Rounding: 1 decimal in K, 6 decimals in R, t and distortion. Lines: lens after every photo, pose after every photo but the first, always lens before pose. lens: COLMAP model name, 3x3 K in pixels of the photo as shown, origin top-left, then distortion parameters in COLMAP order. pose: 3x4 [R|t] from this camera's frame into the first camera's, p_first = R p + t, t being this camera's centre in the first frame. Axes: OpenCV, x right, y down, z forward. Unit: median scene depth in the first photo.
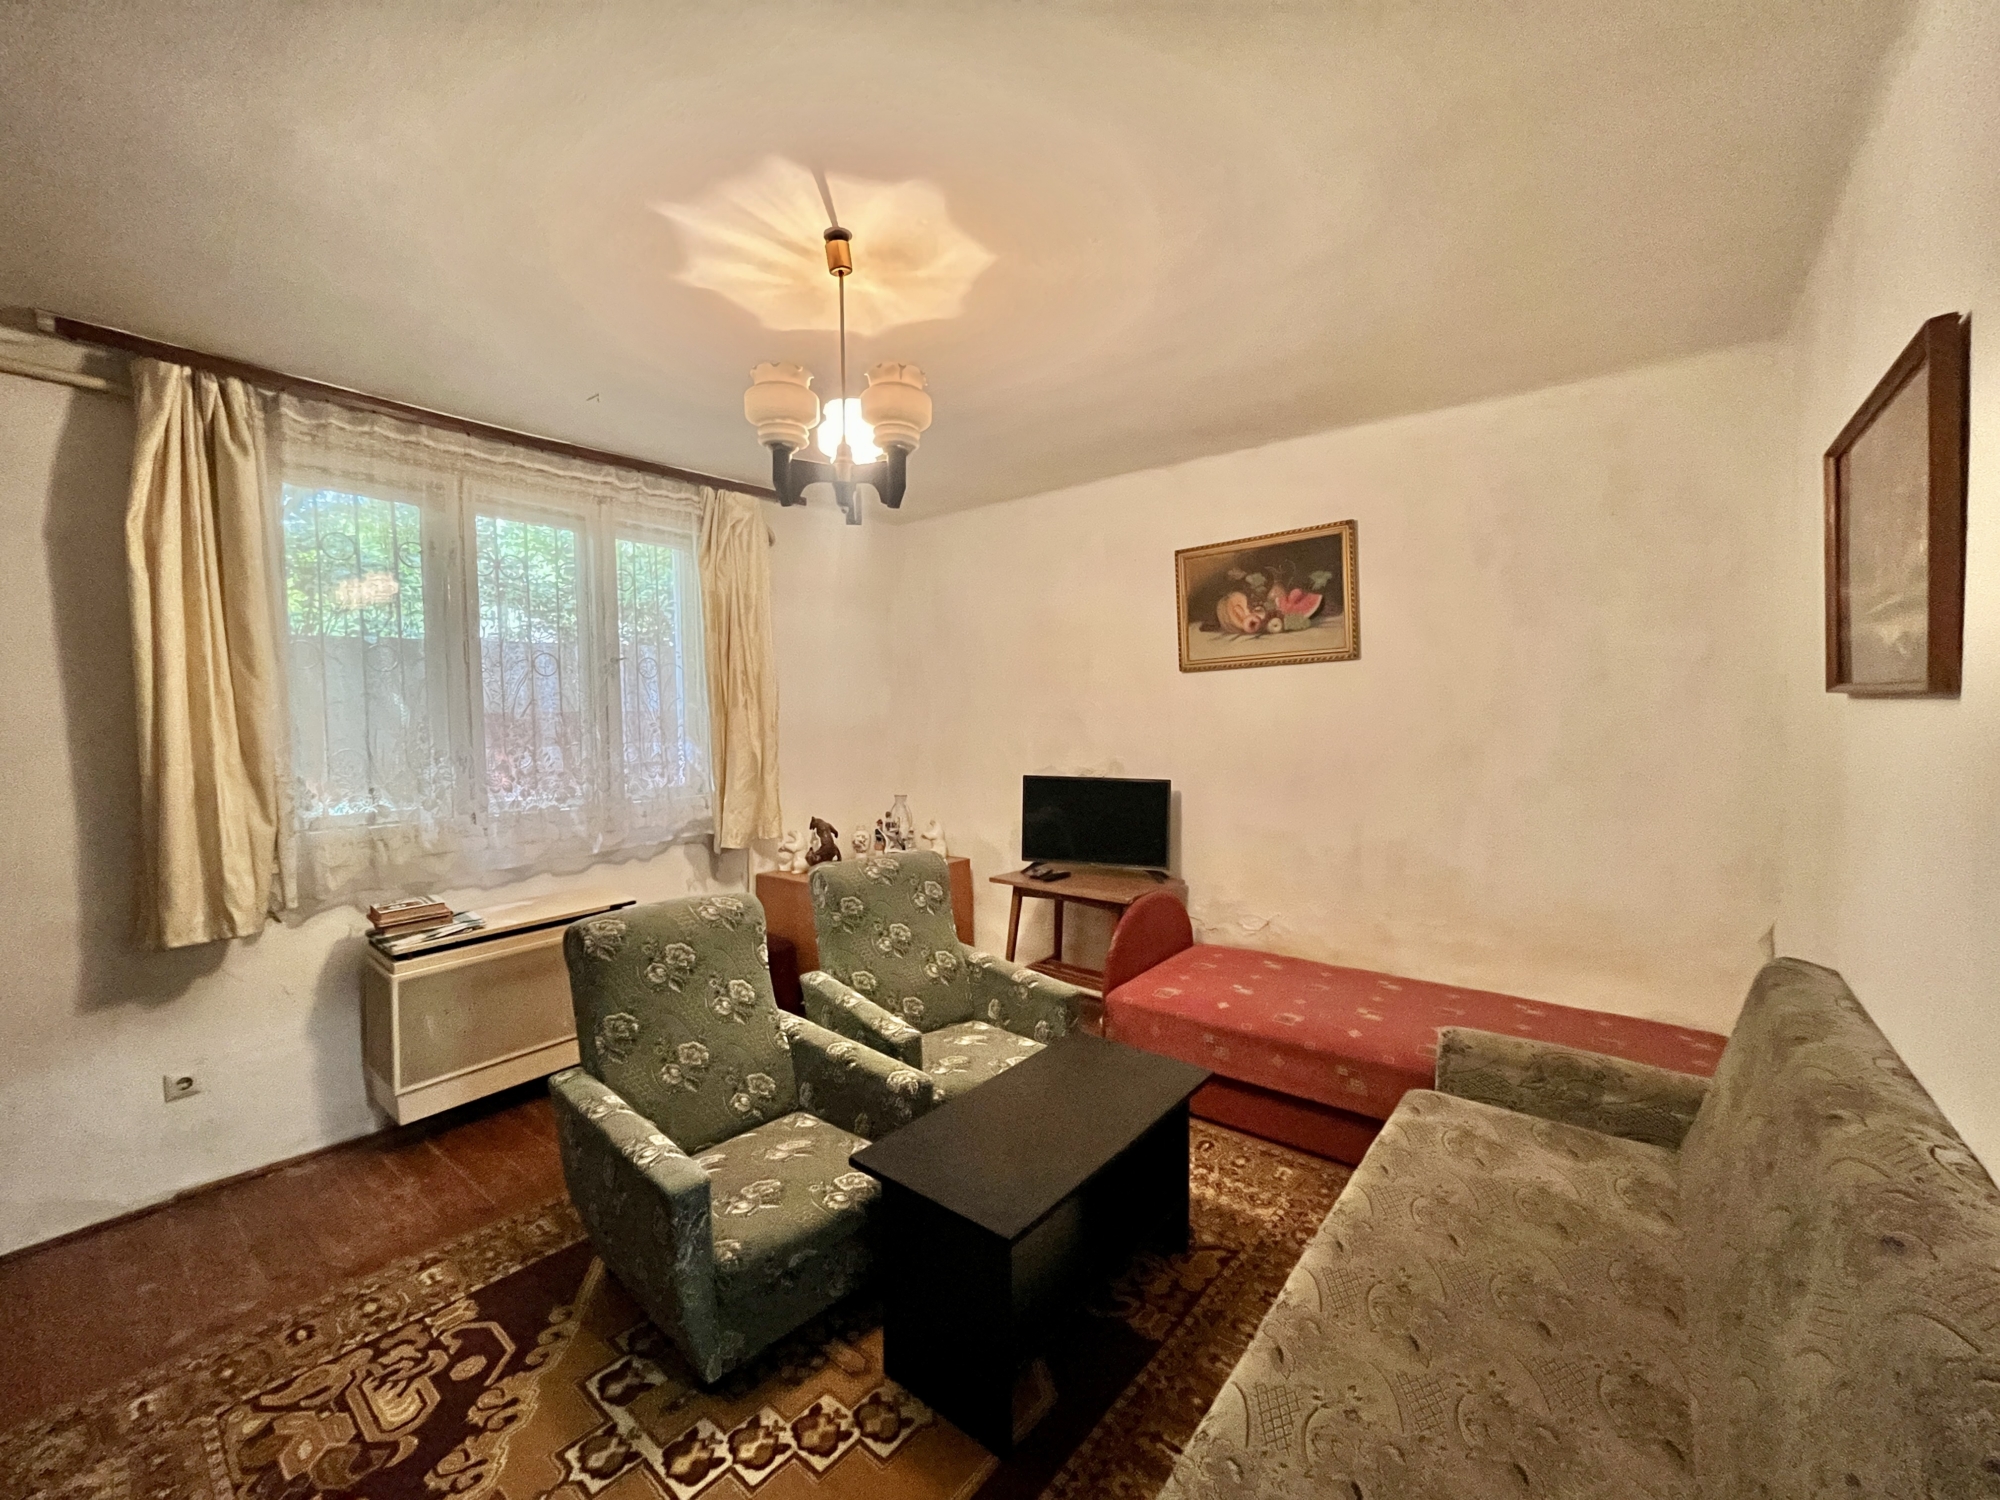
lens RADIAL K [[819.6, 0, 996.4], [0, 819.6, 747.1], [0, 0, 1]] dist [-0.001494, 0.000259]
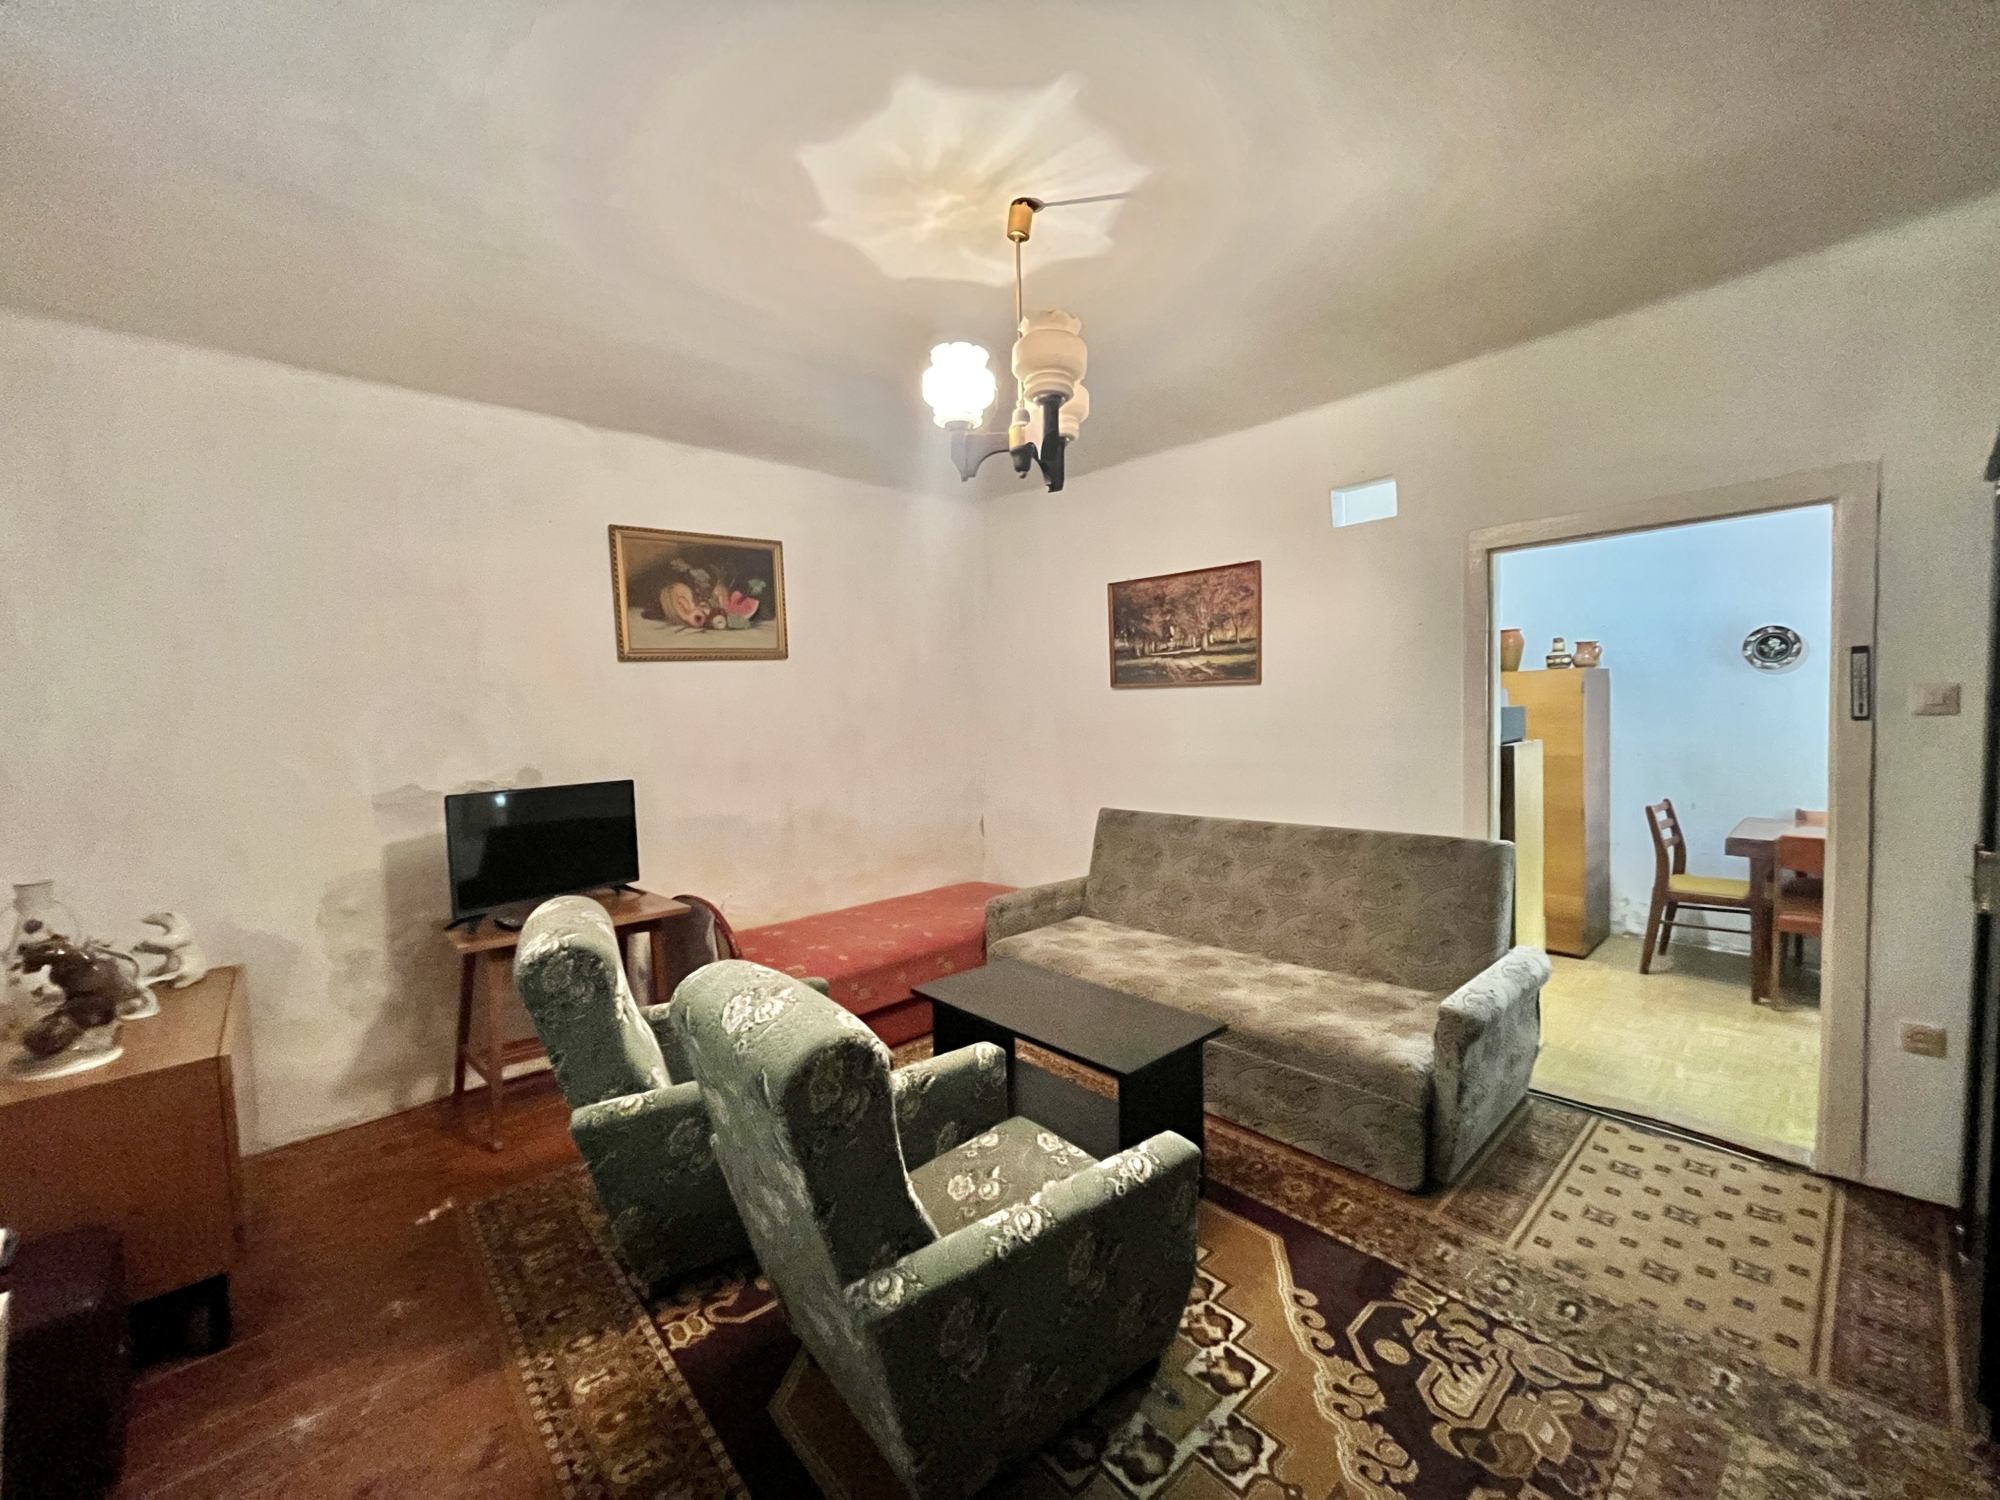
lens RADIAL K [[819.6, 0, 996.4], [0, 819.6, 747.1], [0, 0, 1]] dist [-0.001494, 0.000259]
pose [[0.141665, -0.037547, 0.989202, -1.183714], [0.069147, 0.997215, 0.027948, 0.013315], [-0.987497, 0.064441, 0.143866, 0.904840]]
